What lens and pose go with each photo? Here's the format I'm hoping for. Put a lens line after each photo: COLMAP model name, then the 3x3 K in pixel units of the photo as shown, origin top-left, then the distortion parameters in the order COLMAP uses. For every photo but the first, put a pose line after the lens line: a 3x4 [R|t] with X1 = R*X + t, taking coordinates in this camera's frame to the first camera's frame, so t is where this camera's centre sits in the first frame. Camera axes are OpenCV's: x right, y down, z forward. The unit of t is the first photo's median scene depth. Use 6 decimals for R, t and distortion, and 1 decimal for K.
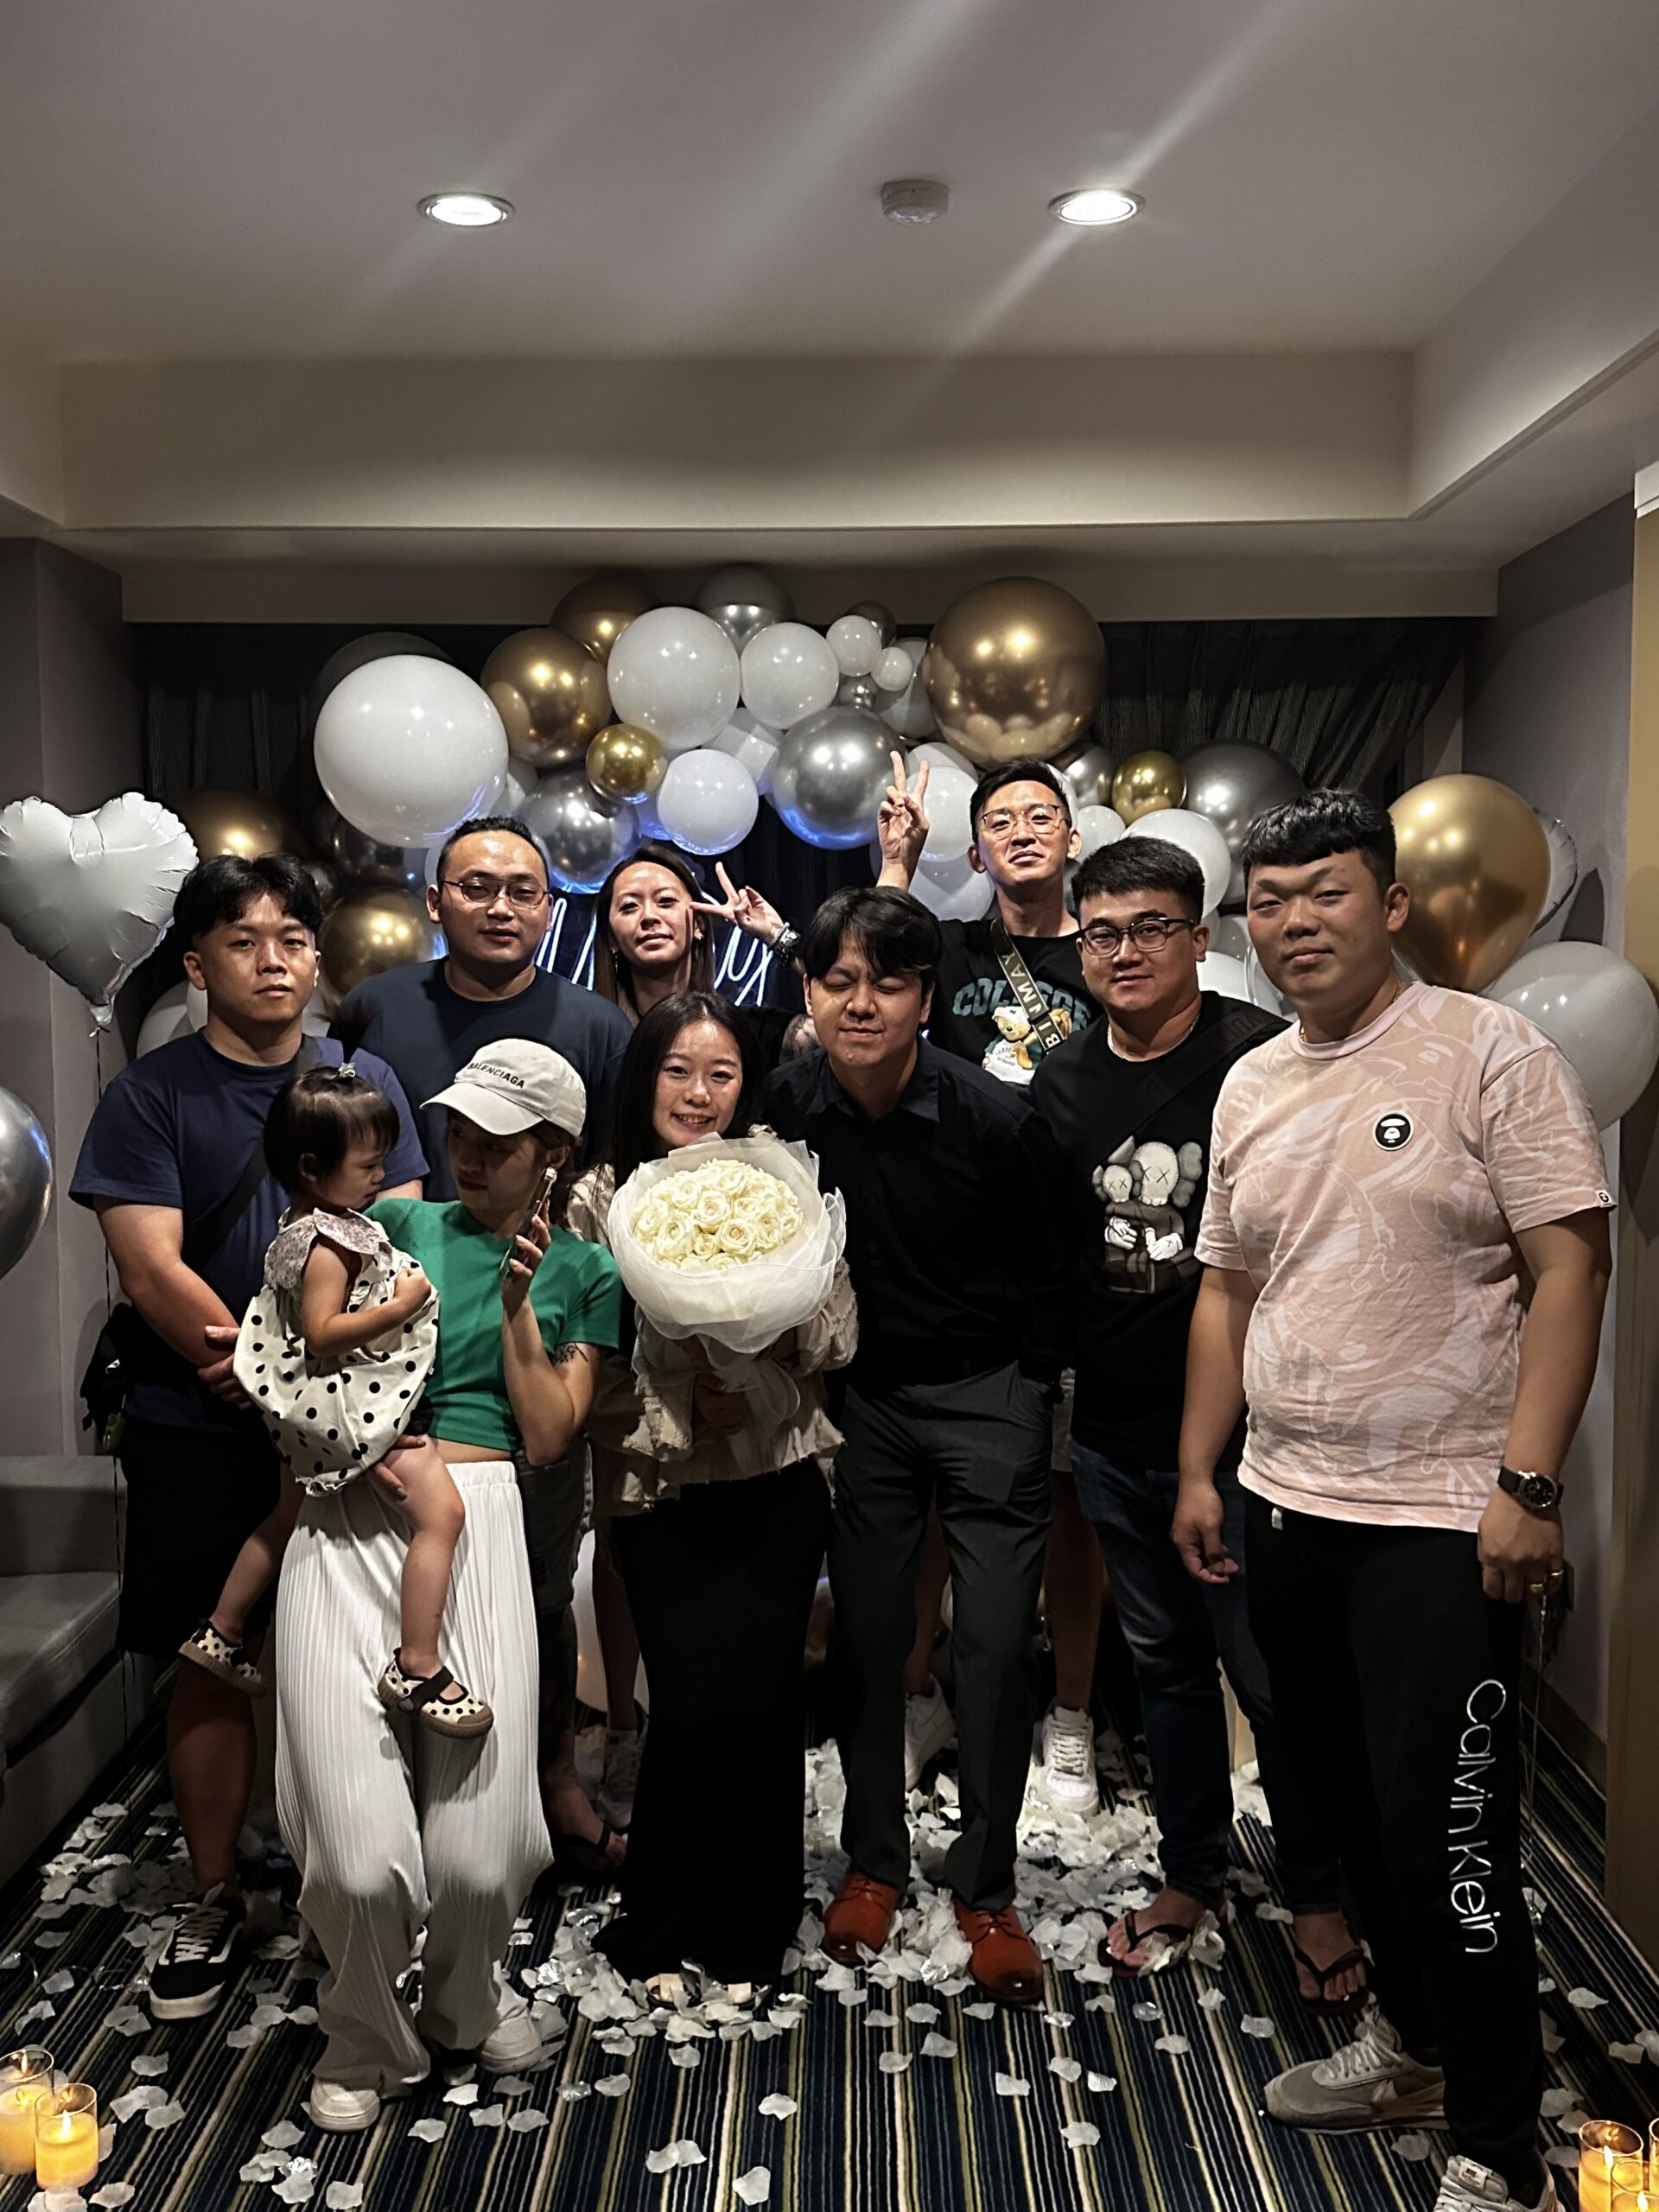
lens RADIAL K [[2108.7, 0, 829.5], [0, 2108.7, 1106.0], [0, 0, 1]] dist [0.009925, 0.007479]
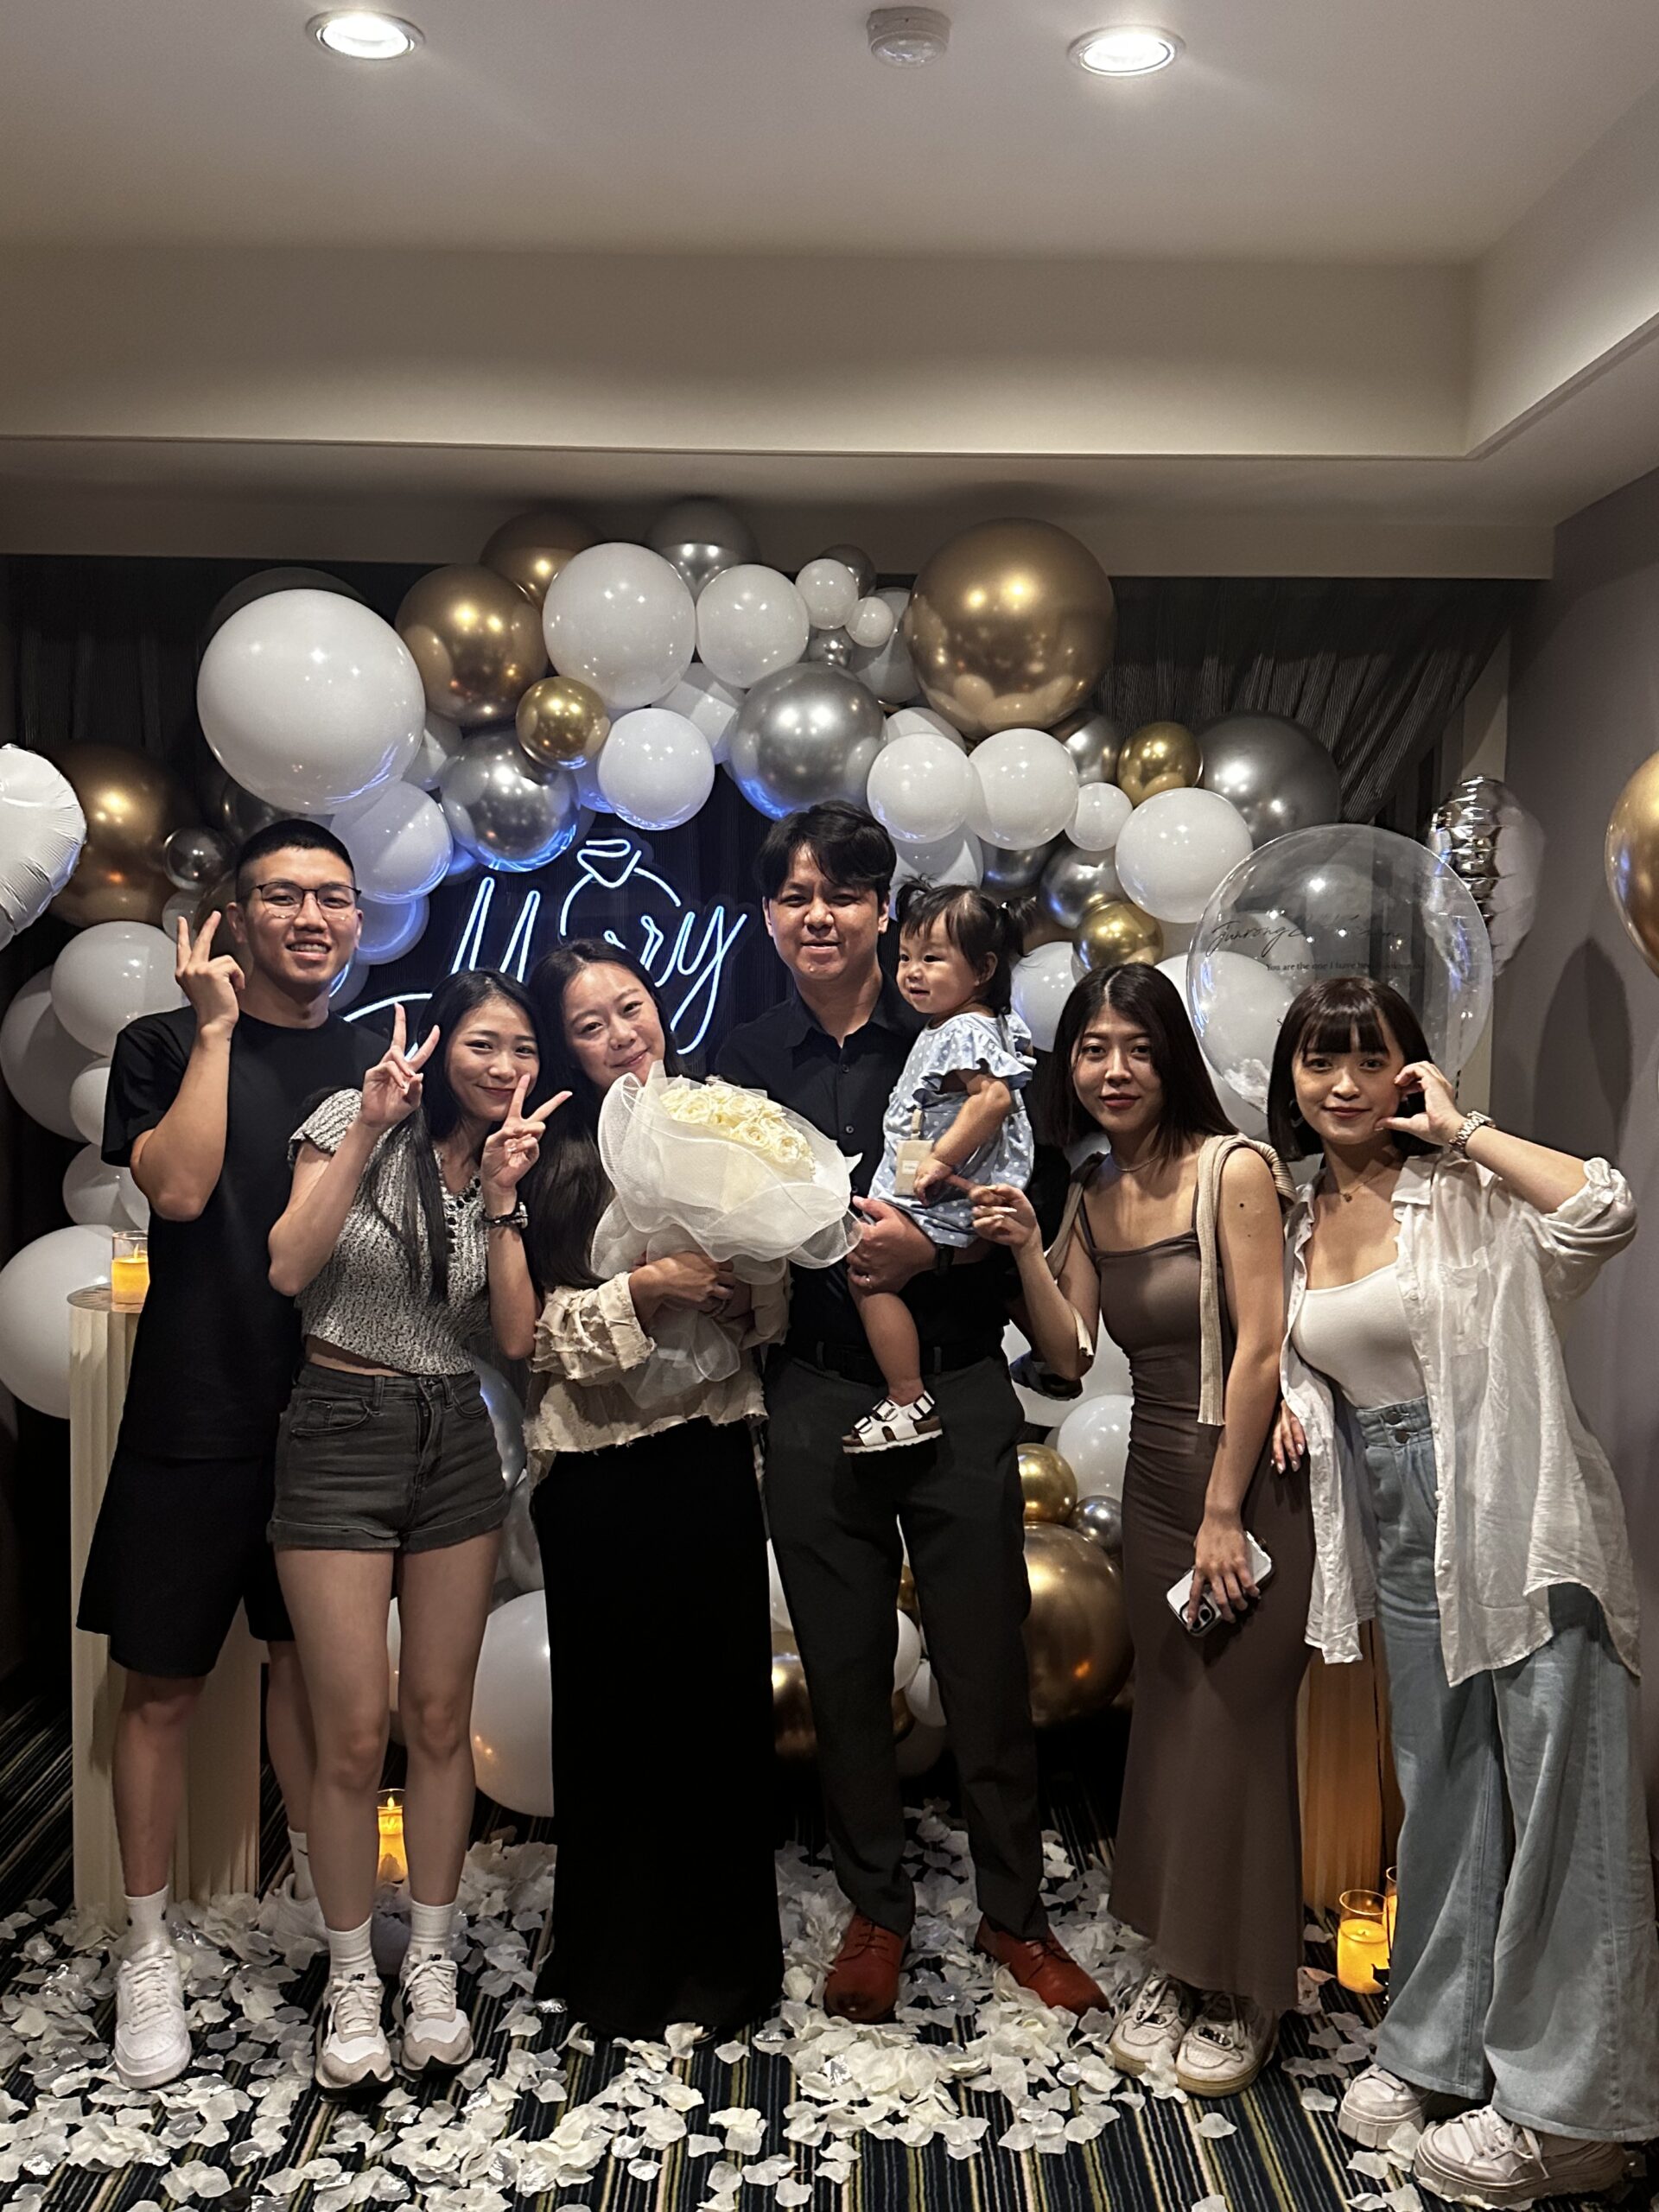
lens RADIAL K [[2108.7, 0, 829.5], [0, 2108.7, 1106.0], [0, 0, 1]] dist [0.009925, 0.007479]
pose [[0.999733, 0.017495, 0.015070, 0.003197], [-0.017518, 0.999846, 0.001356, -0.007230], [-0.015044, -0.001619, 0.999886, 0.125930]]
